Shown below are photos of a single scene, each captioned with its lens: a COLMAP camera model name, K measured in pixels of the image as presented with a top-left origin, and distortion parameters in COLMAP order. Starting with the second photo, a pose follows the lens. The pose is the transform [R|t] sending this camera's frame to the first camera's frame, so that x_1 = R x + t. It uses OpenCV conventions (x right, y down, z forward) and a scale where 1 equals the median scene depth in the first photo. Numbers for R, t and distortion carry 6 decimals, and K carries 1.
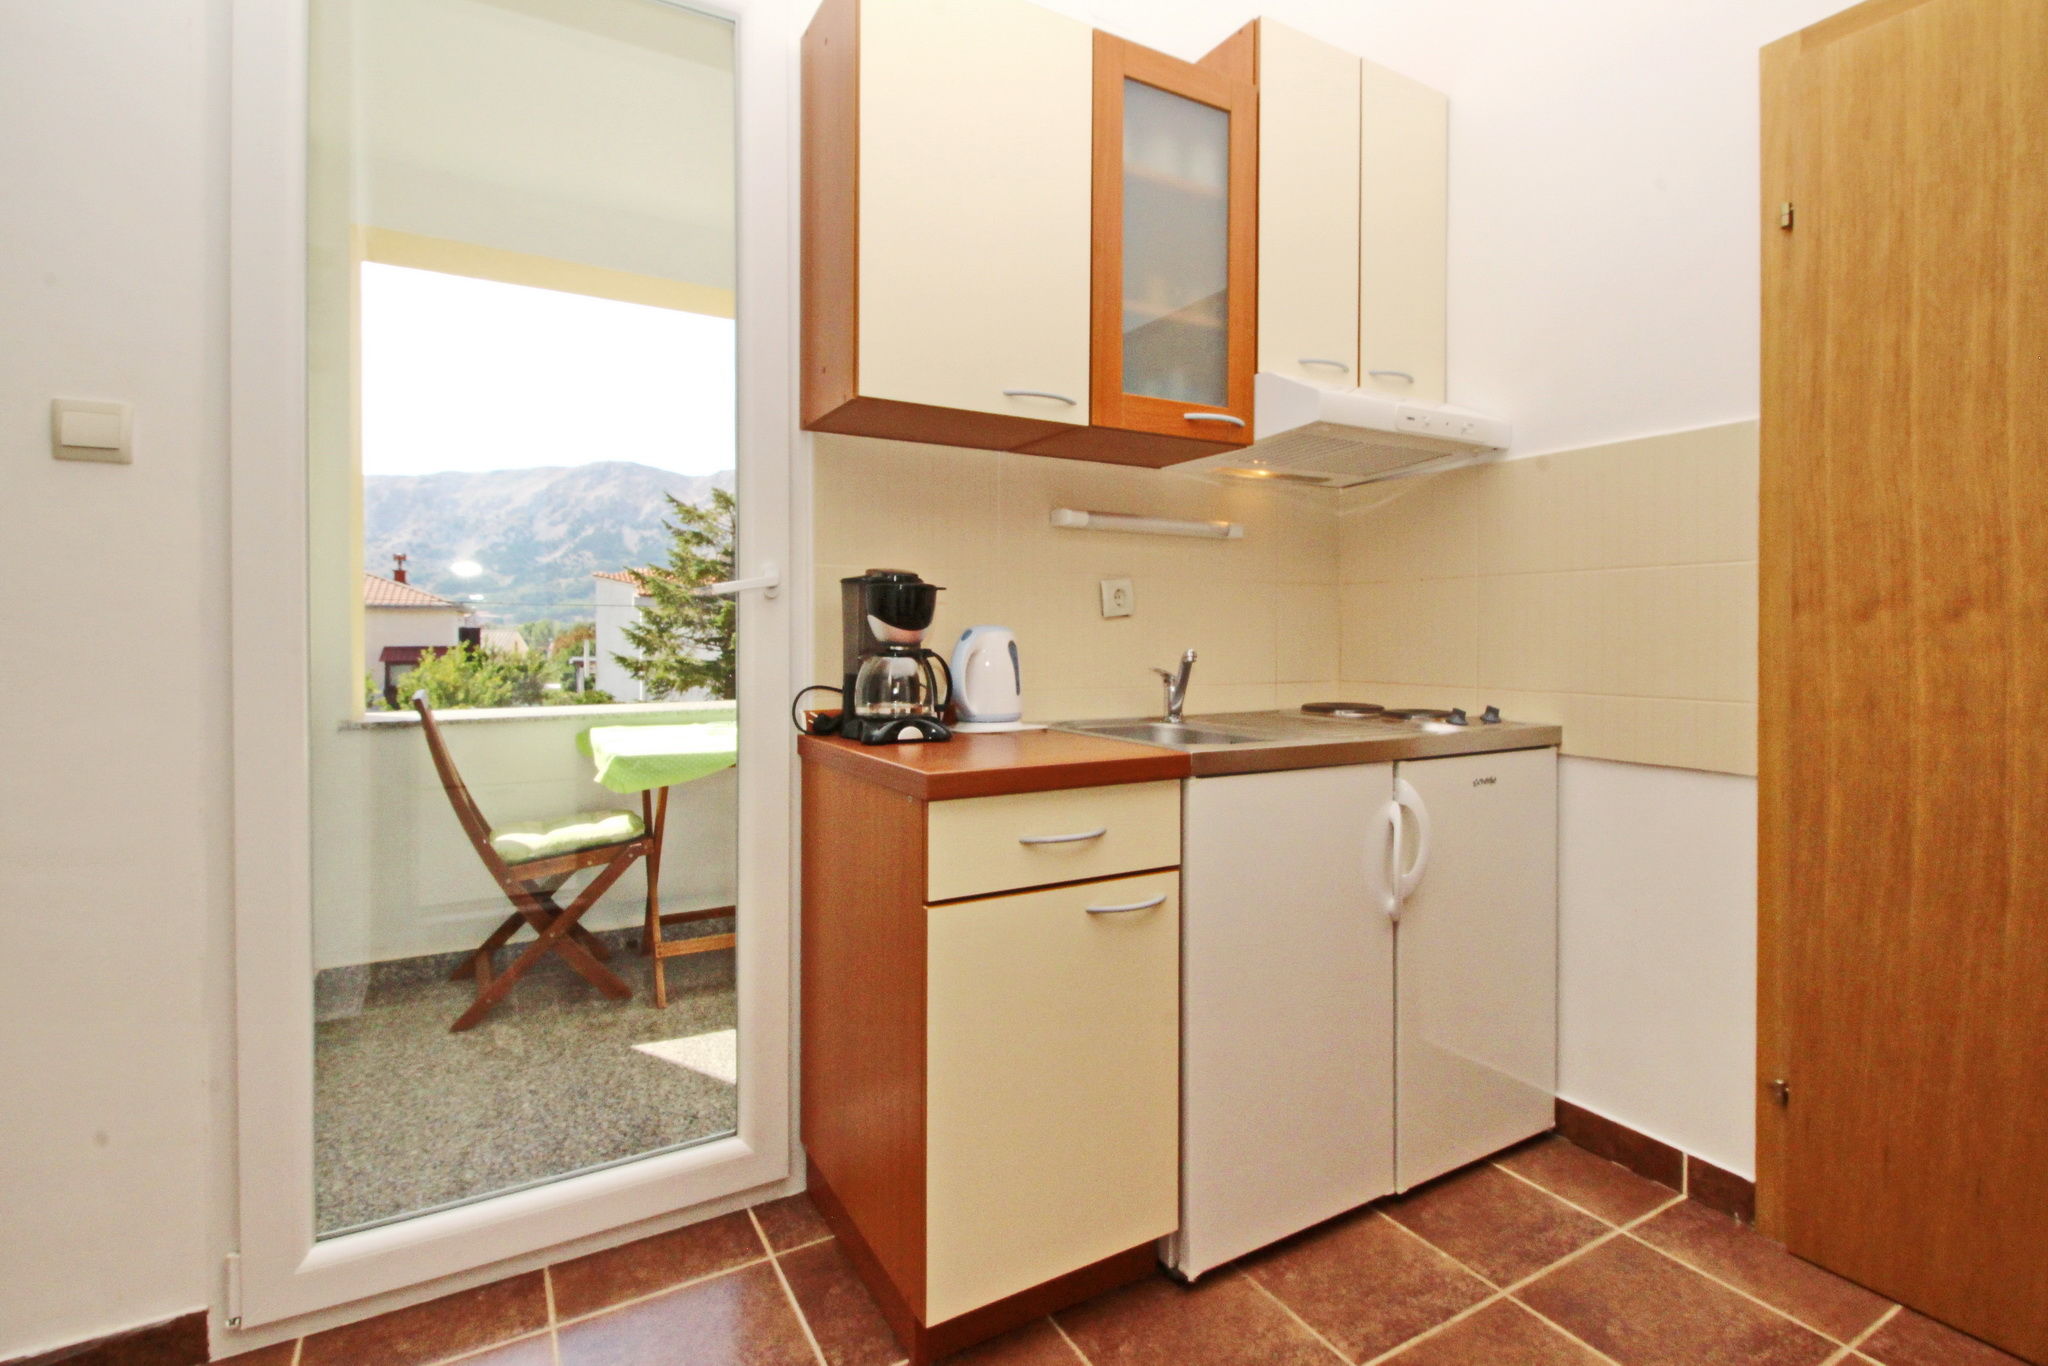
lens RADIAL K [[933.3, 0, 976.5], [0, 933.3, 639.4], [0, 0, 1]] dist [-0.003902, -0.003799]
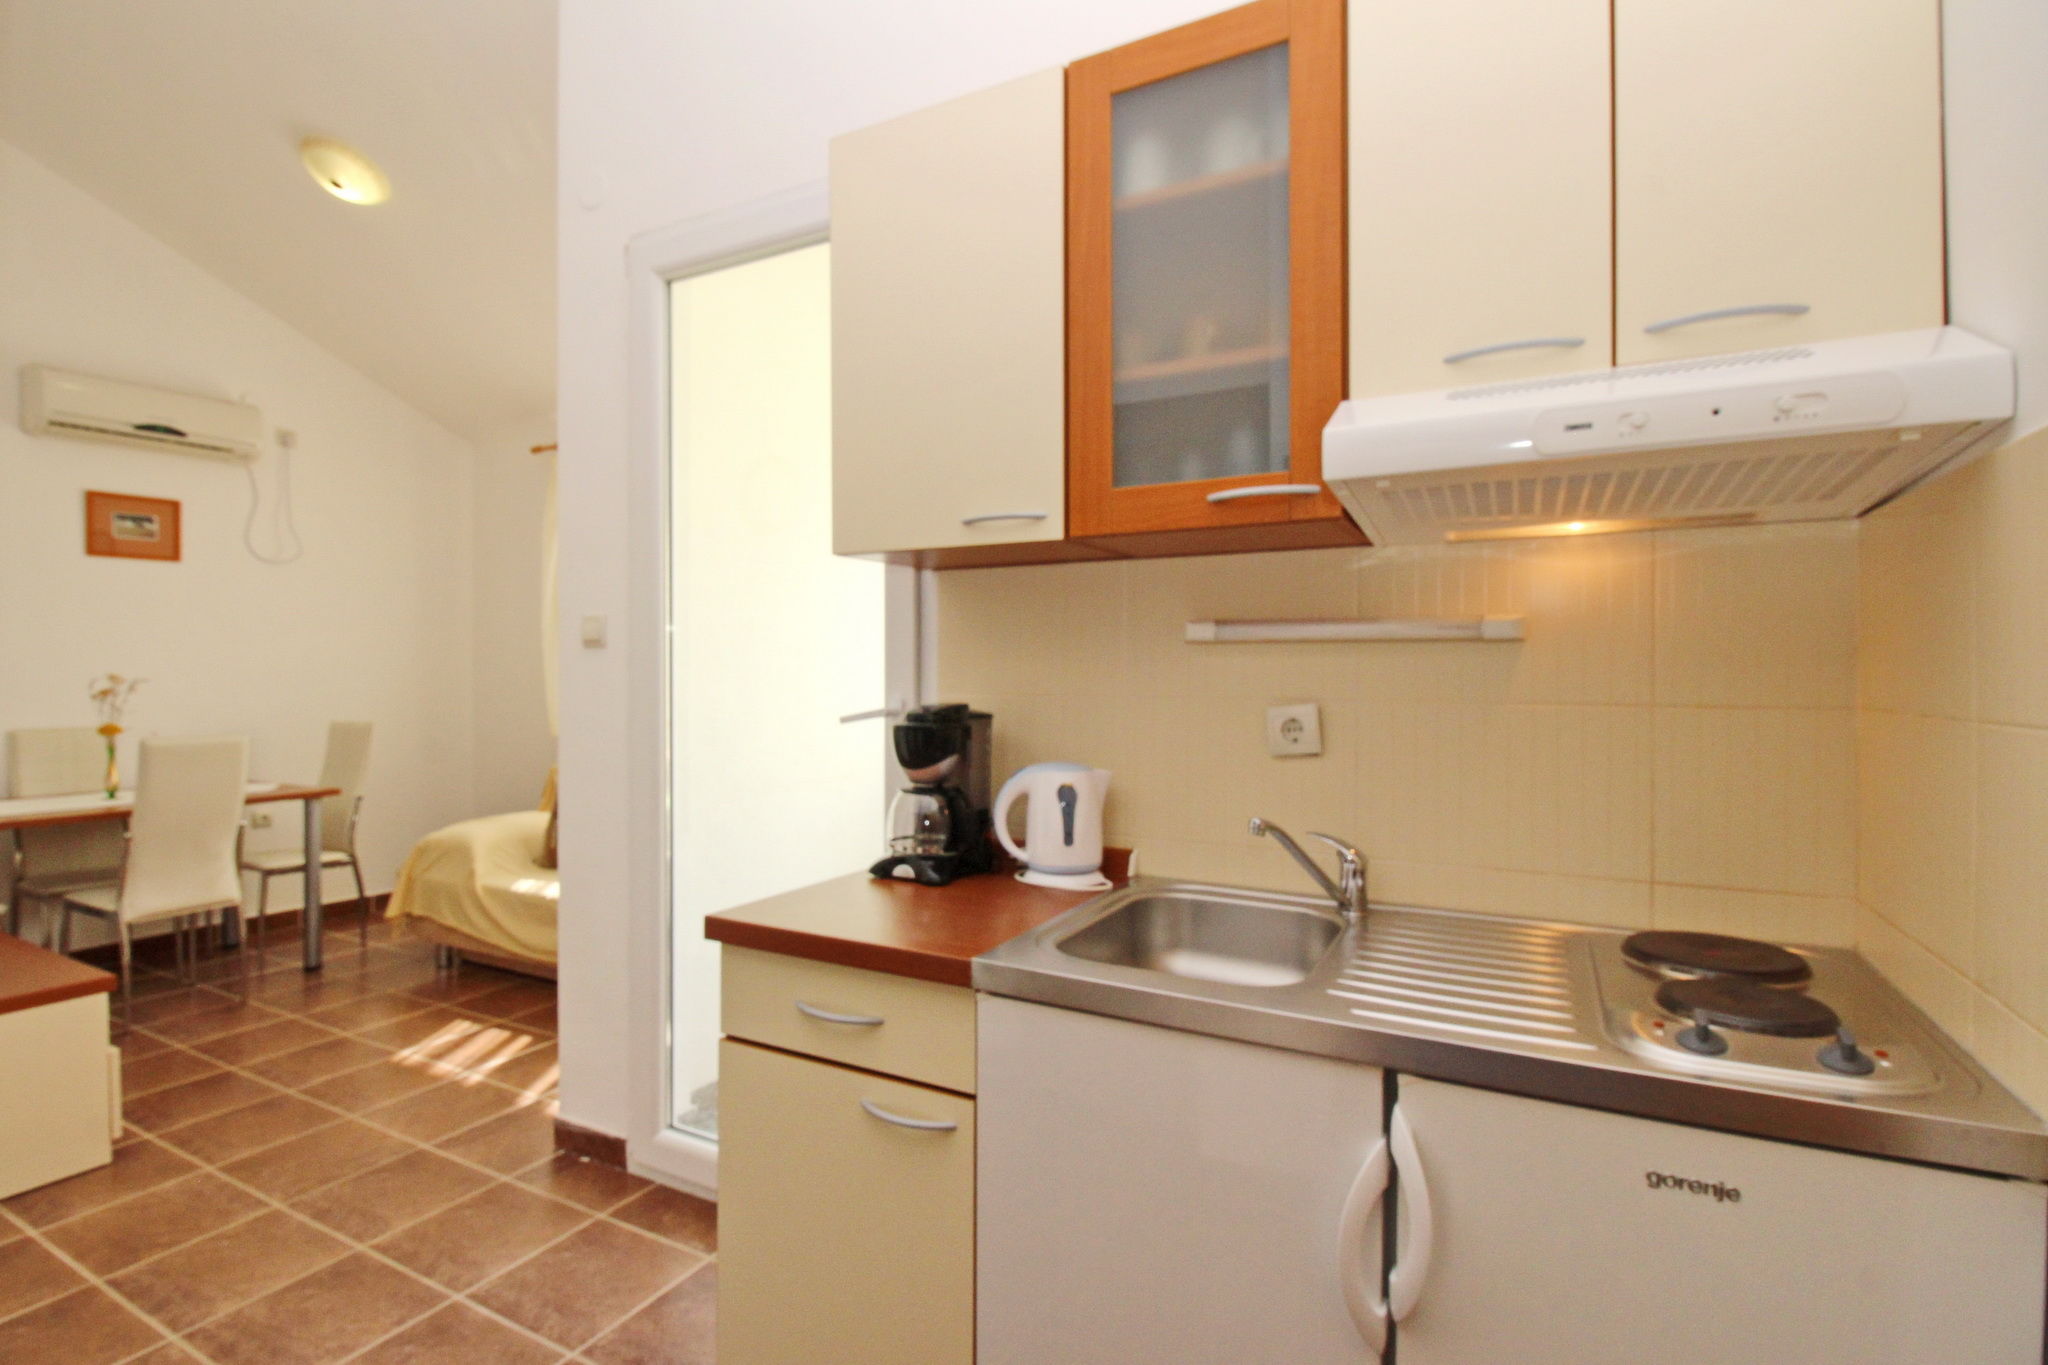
lens RADIAL K [[933.3, 0, 1035.9], [0, 933.3, 673.5], [0, 0, 1]] dist [-0.003902, -0.003799]
pose [[0.567509, 0.000154, -0.823367, 0.747606], [-0.010508, 0.999920, -0.007056, -0.095535], [0.823300, 0.012657, 0.567465, 0.474902]]
